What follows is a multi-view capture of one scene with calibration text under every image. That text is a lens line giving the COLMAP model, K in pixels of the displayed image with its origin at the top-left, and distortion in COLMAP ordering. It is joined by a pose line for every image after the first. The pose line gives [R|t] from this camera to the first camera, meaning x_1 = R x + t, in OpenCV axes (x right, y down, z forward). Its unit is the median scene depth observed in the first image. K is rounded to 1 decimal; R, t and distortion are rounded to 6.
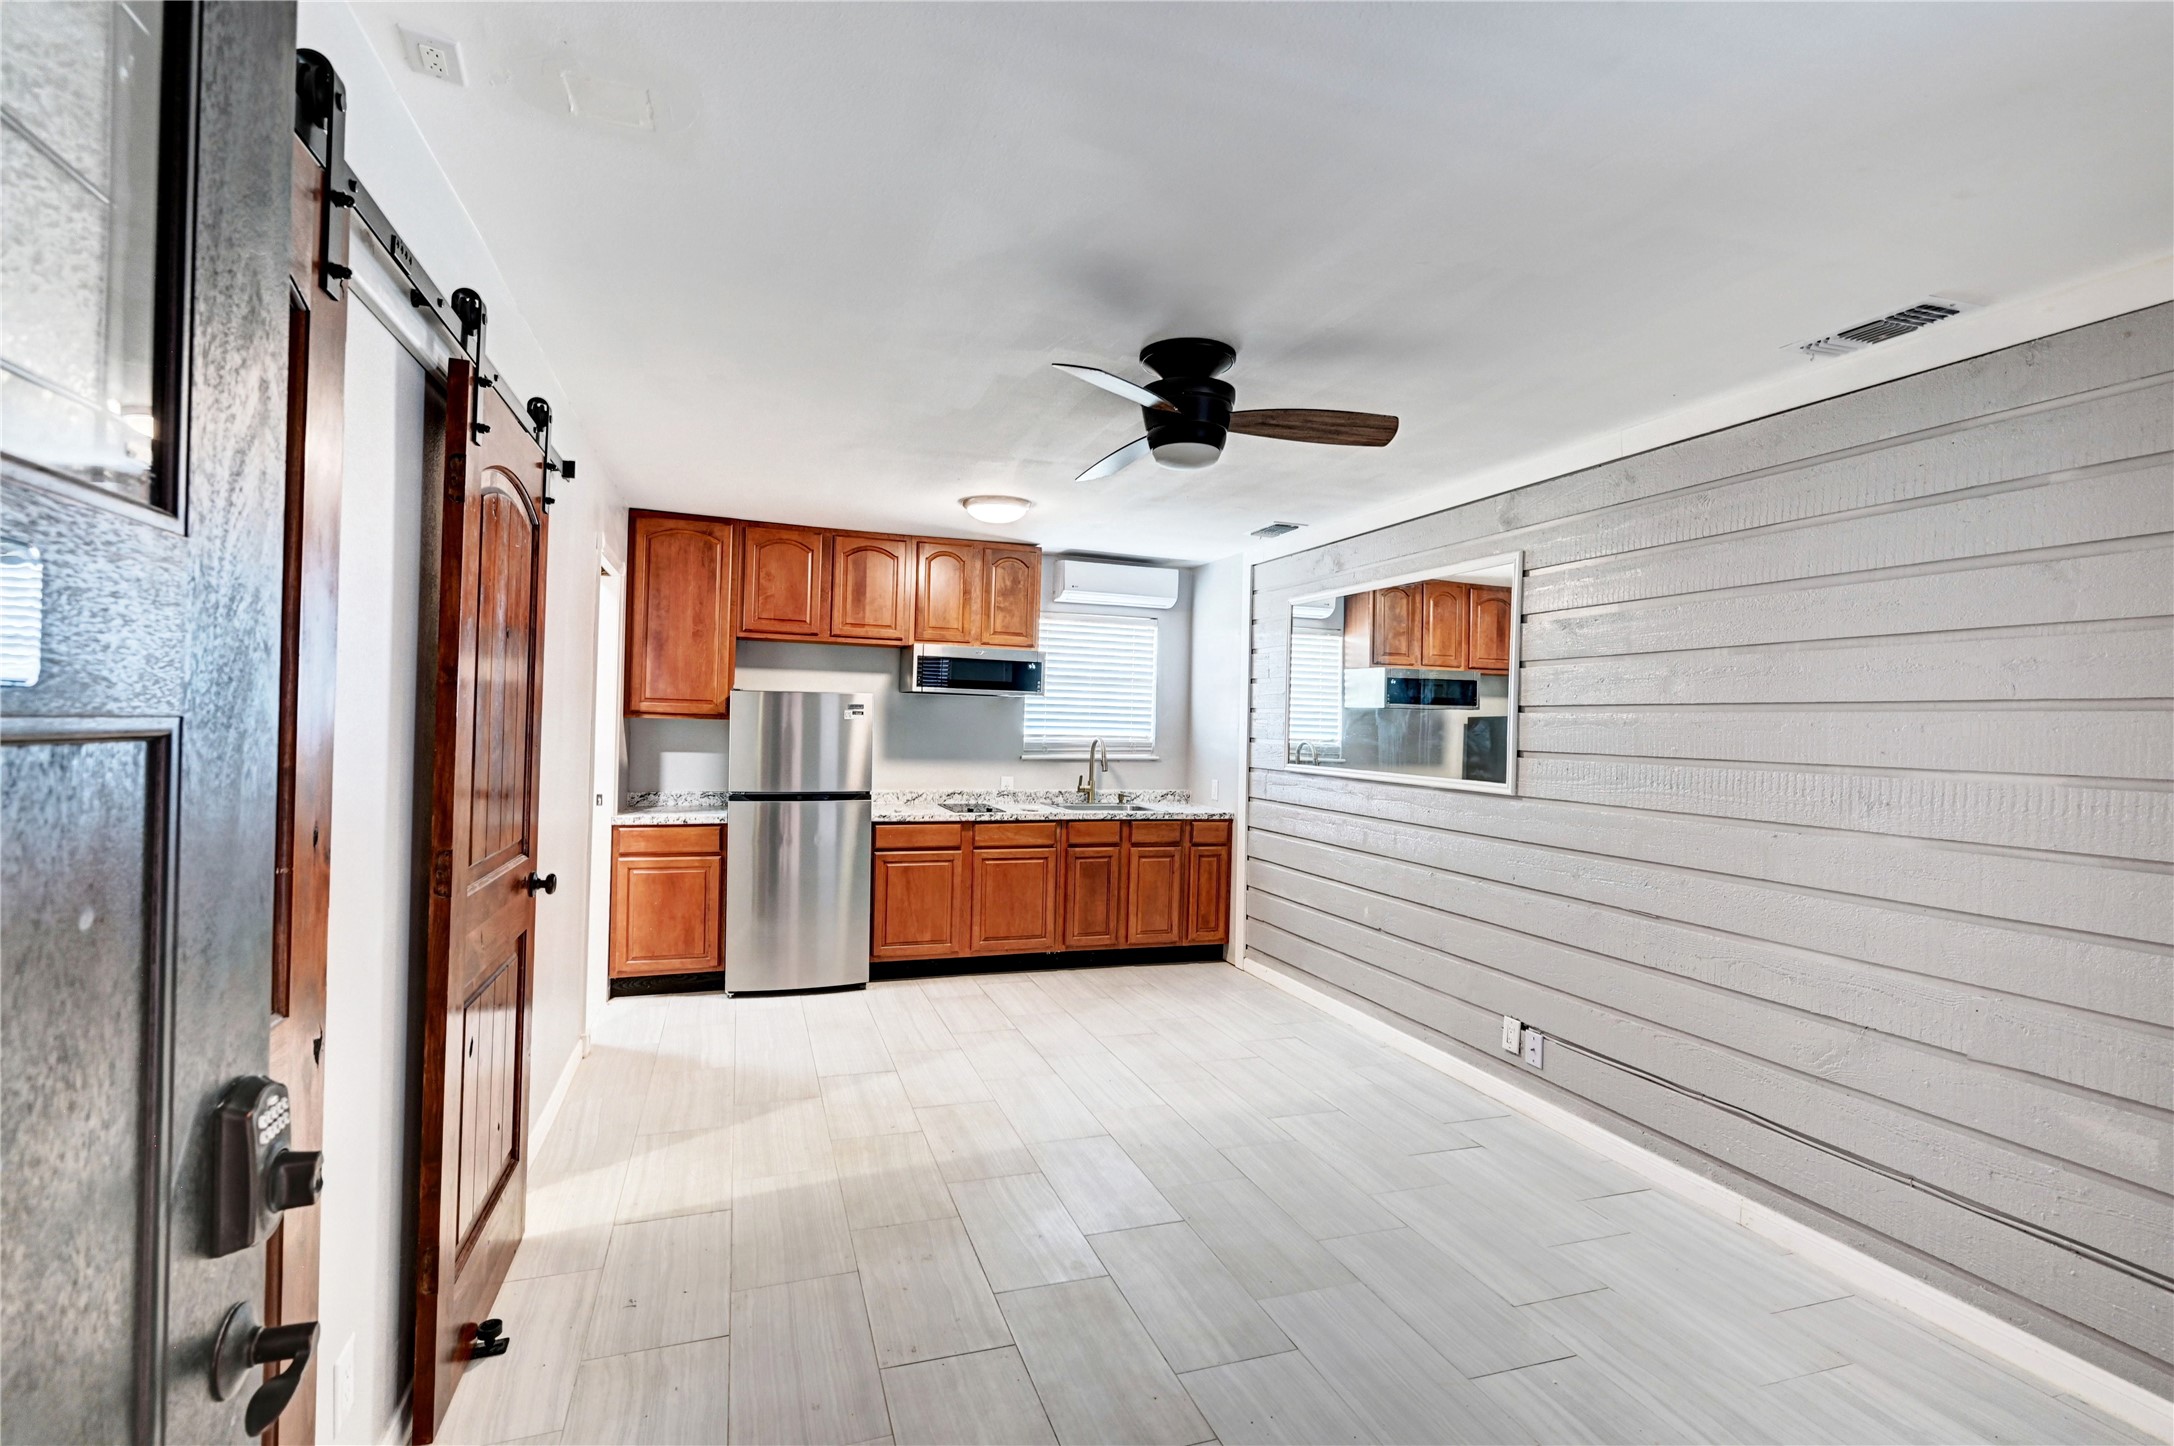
lens RADIAL K [[983.7, 0, 1096.1], [0, 983.7, 719.9], [0, 0, 1]] dist [-0.005748, 0.000360]
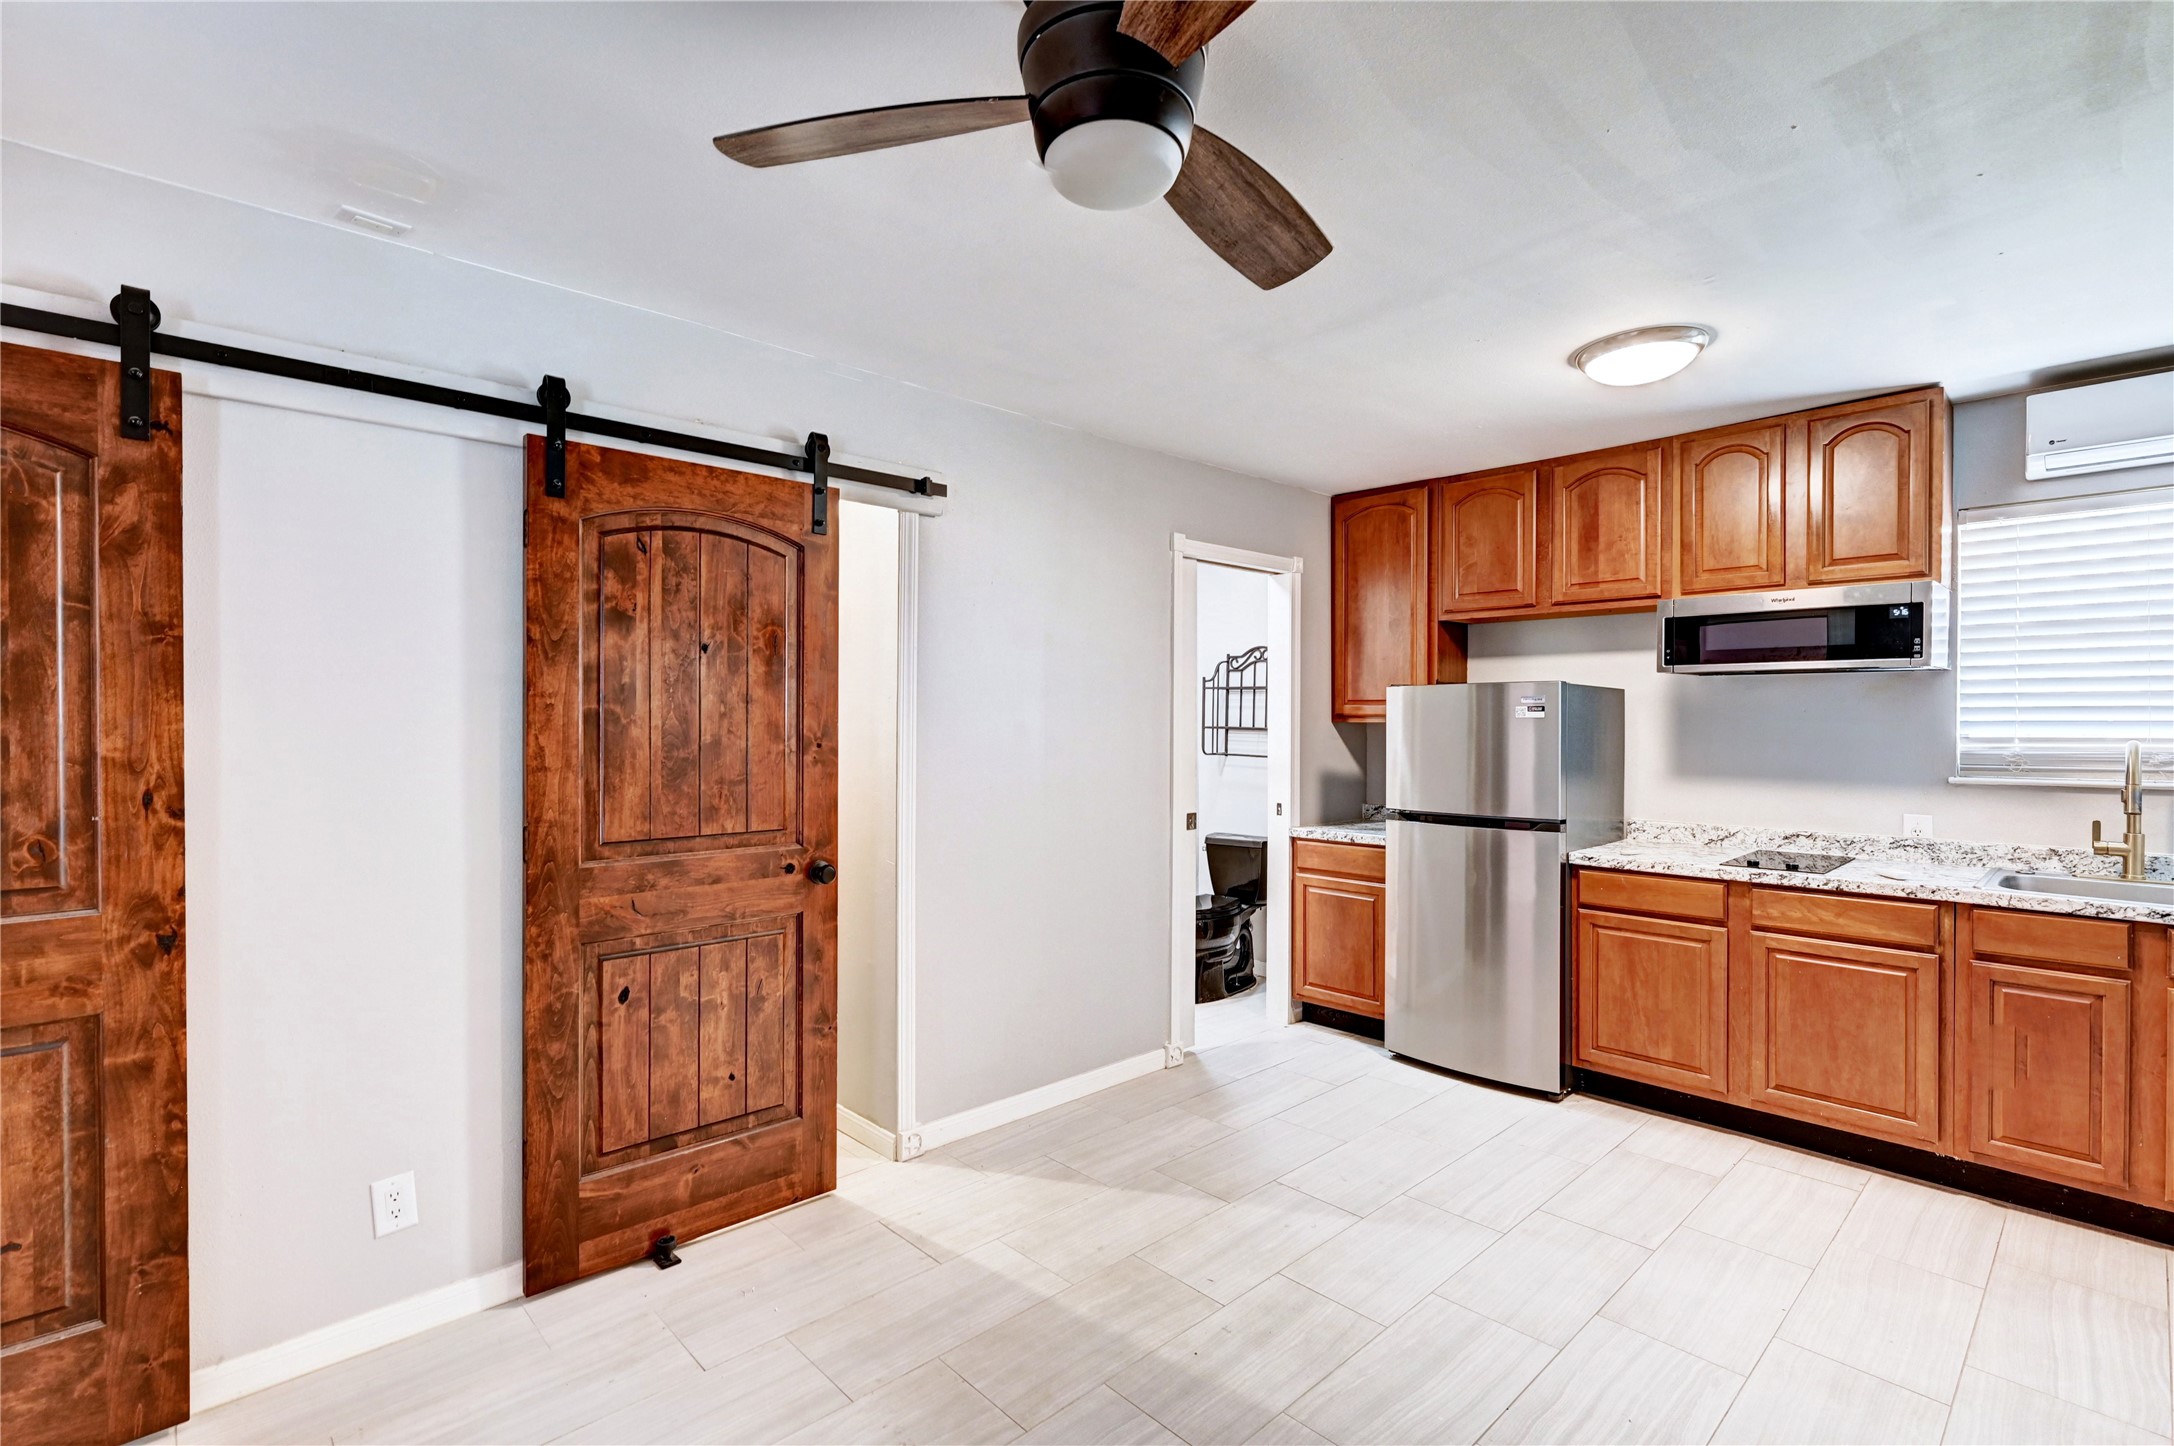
lens RADIAL K [[983.7, 0, 1090.5], [0, 983.7, 729.1], [0, 0, 1]] dist [-0.005748, 0.000360]
pose [[0.407509, -0.018155, -0.913021, 0.261811], [0.010970, 0.999828, -0.014985, 0.014576], [0.913135, -0.003910, 0.407638, 0.396808]]
